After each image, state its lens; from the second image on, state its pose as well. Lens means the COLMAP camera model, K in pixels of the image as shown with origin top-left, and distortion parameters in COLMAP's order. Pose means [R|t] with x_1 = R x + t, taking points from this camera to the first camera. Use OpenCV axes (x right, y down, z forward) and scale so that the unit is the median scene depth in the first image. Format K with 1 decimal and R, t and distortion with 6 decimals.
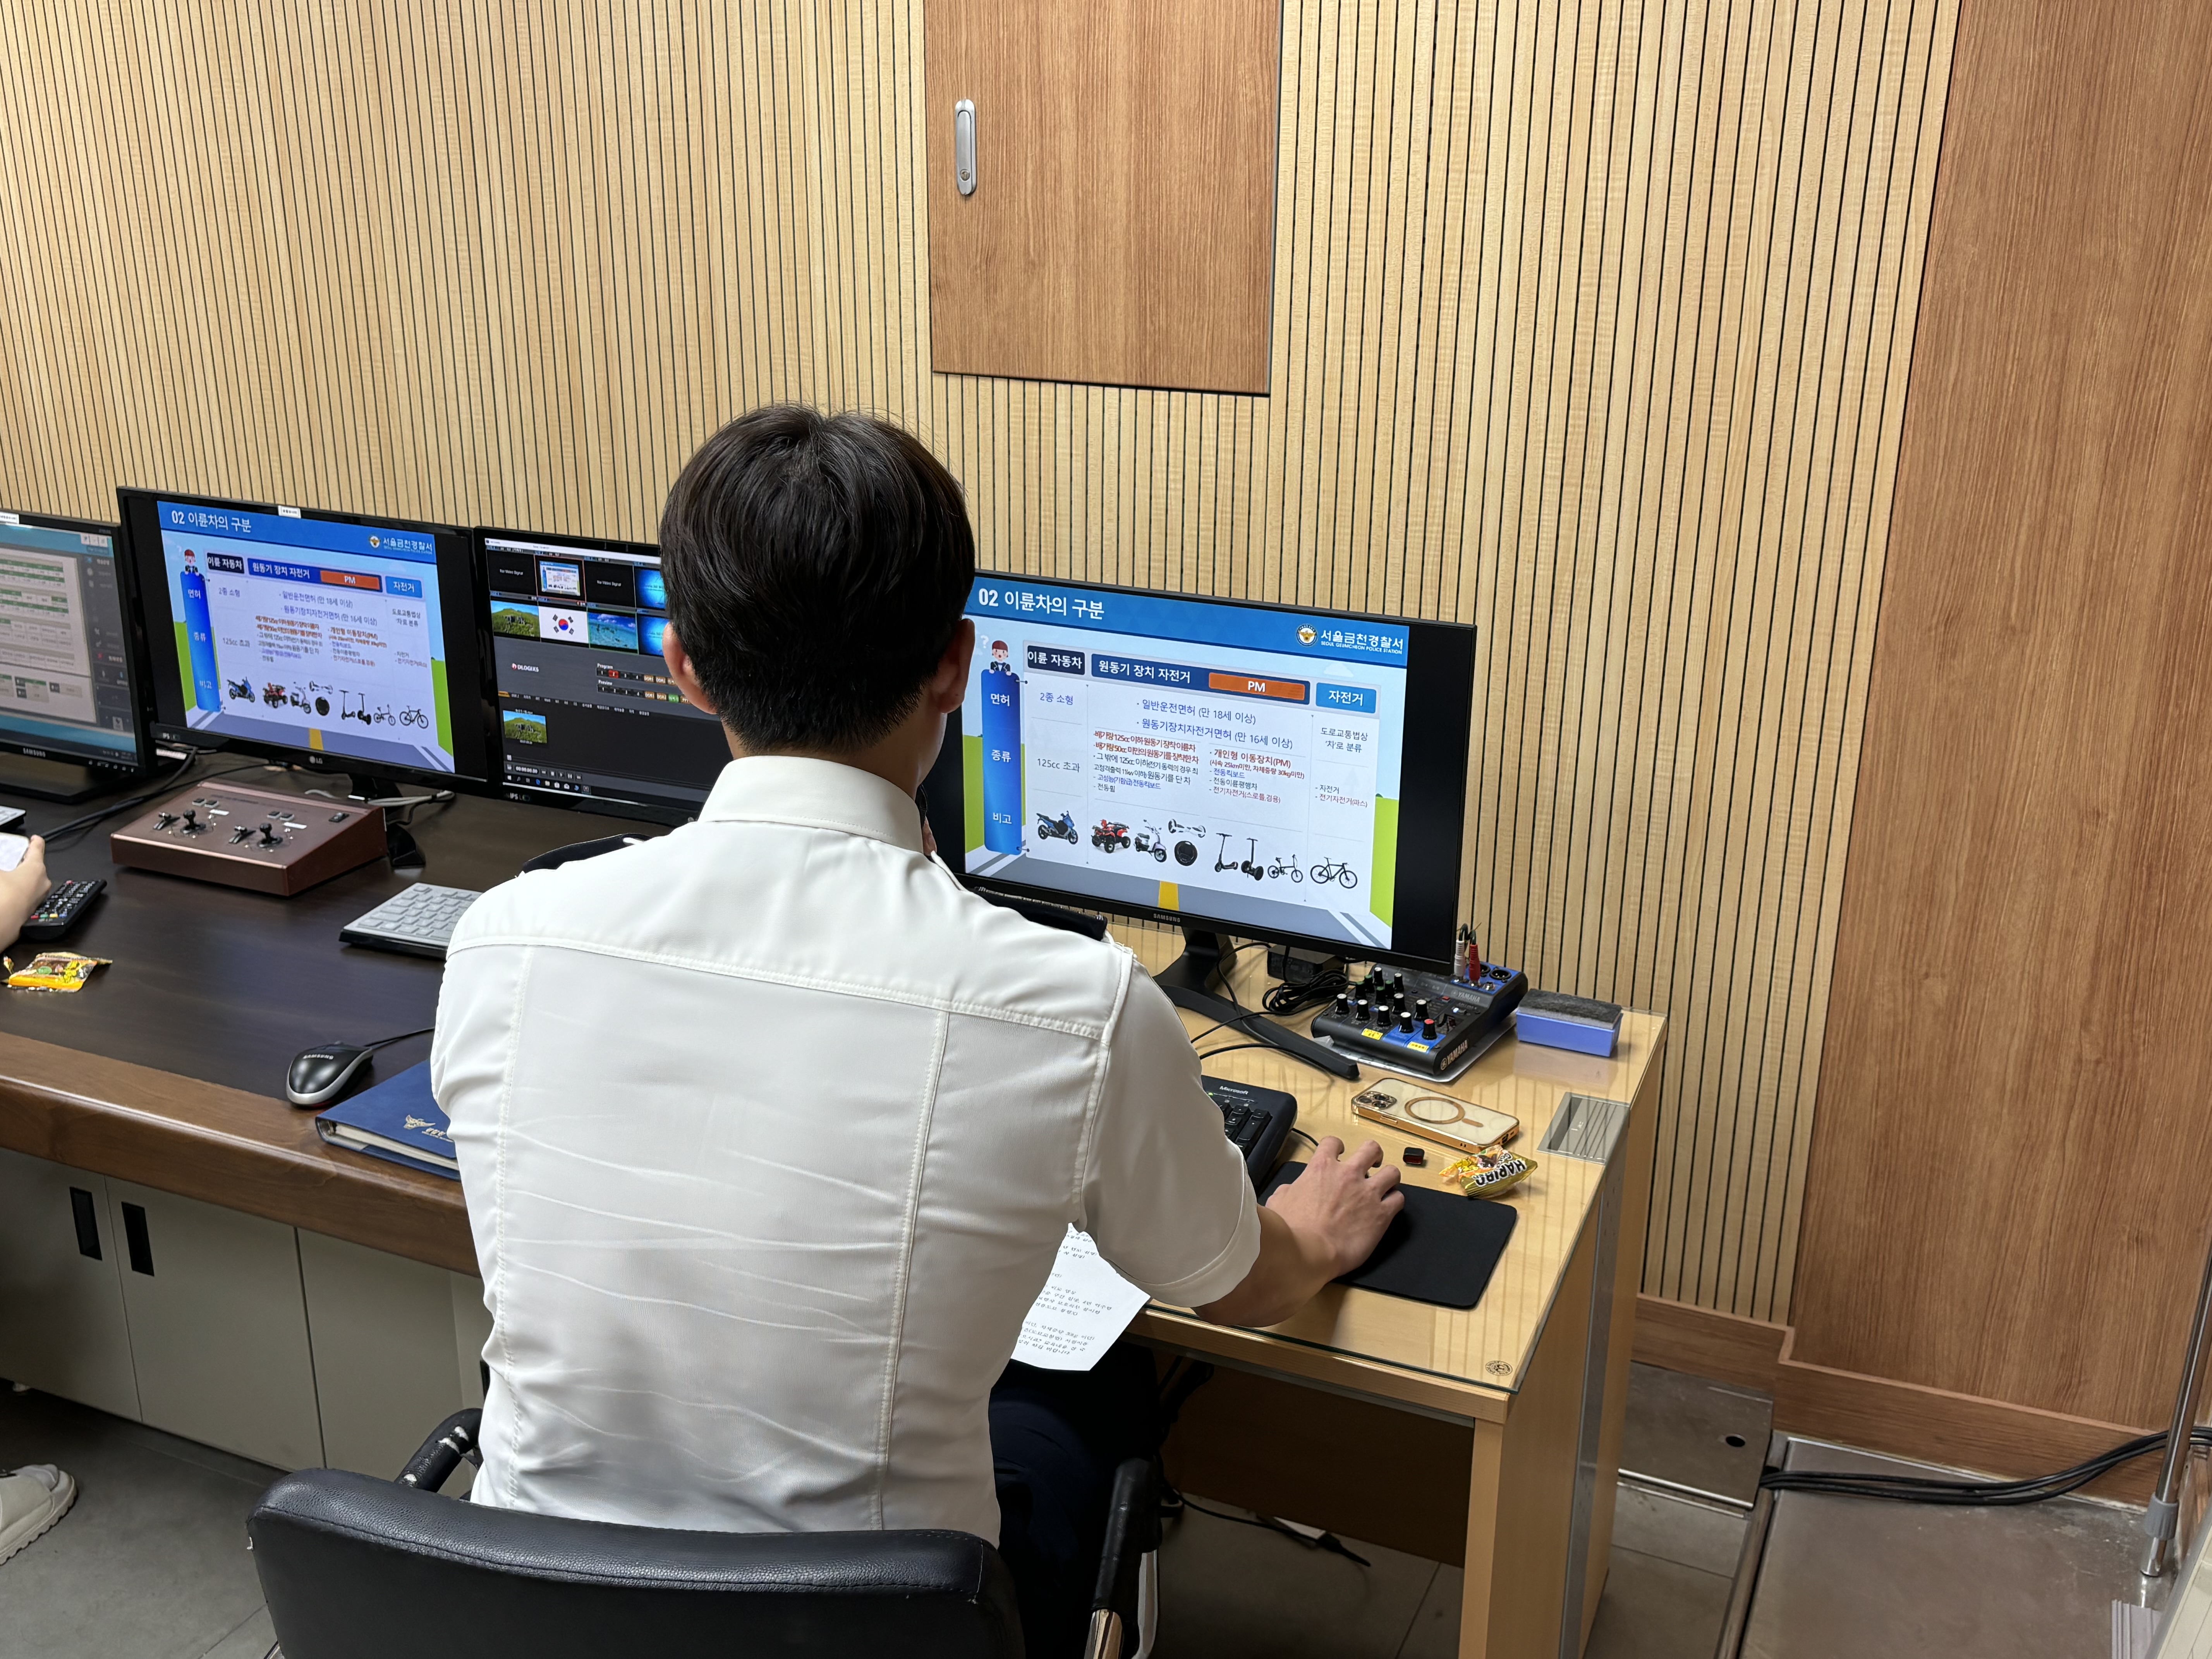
lens RADIAL K [[2288.8, 0, 1106.0], [0, 2288.8, 829.5], [0, 0, 1]] dist [0.170641, -0.260836]
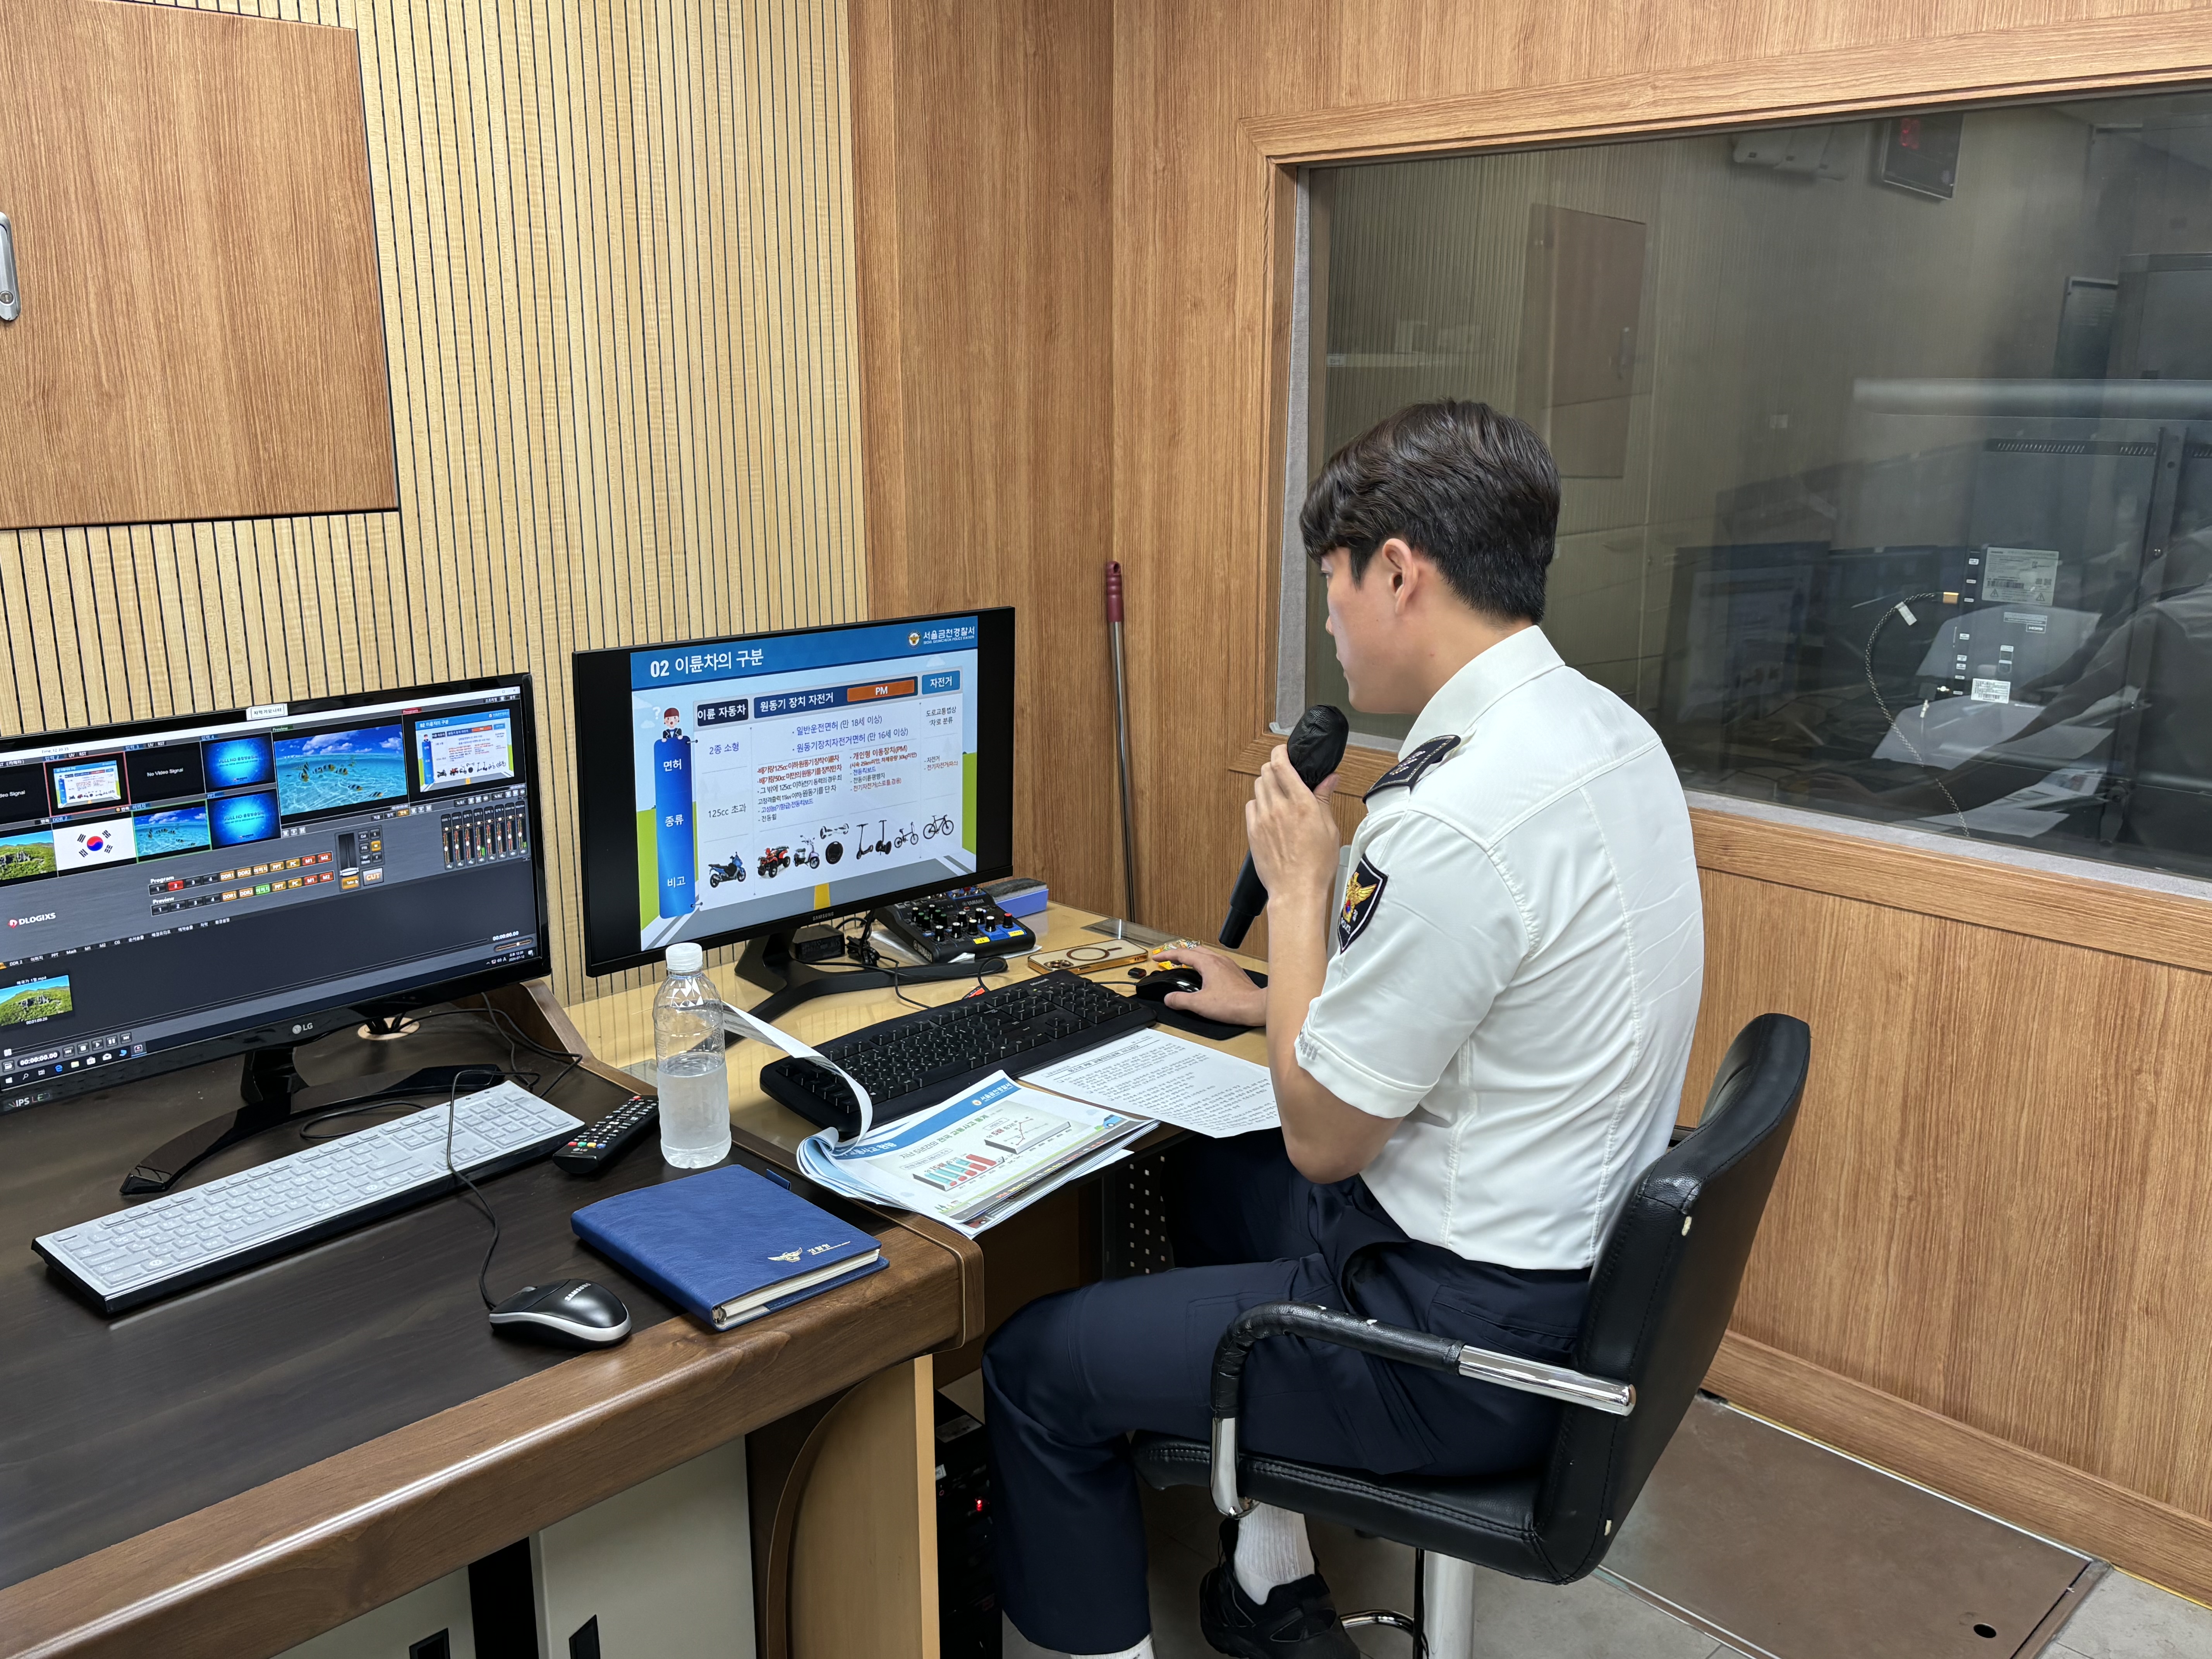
lens RADIAL K [[1878.9, 0, 1106.0], [0, 1878.9, 829.5], [0, 0, 1]] dist [0.074182, -0.008436]
pose [[0.350216, -0.238673, 0.905751, -0.695450], [0.300580, 0.944486, 0.132659, -0.076695], [-0.887130, 0.225792, 0.402514, 0.443719]]
